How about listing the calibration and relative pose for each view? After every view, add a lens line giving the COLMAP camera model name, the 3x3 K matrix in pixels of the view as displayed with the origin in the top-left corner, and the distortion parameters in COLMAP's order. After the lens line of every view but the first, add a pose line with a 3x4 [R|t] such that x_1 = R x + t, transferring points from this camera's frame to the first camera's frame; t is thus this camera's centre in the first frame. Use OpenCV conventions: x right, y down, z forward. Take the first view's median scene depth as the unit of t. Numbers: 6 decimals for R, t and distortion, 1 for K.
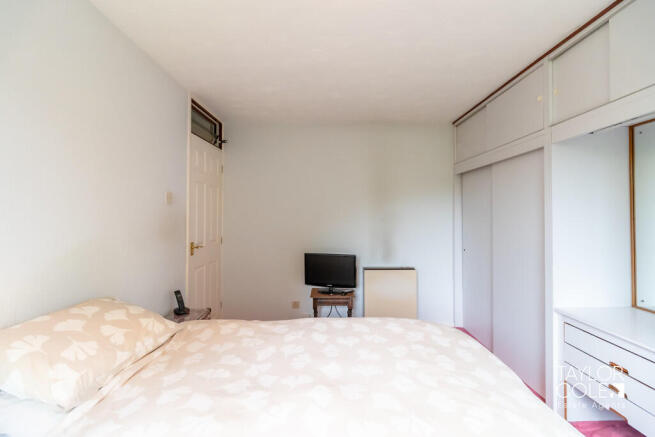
lens RADIAL K [[283.1, 0, 329.4], [0, 283.1, 214.5], [0, 0, 1]] dist [-0.004630, 0.000156]
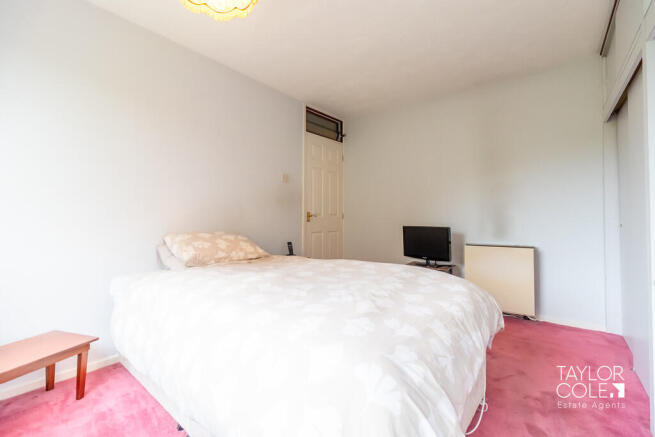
lens RADIAL K [[283.1, 0, 334.3], [0, 283.1, 218.6], [0, 0, 1]] dist [-0.004630, 0.000156]
pose [[0.794537, -0.006257, -0.607184, 0.403903], [0.010596, 0.999938, 0.003561, 0.115712], [0.607124, -0.009263, 0.794553, -0.003275]]
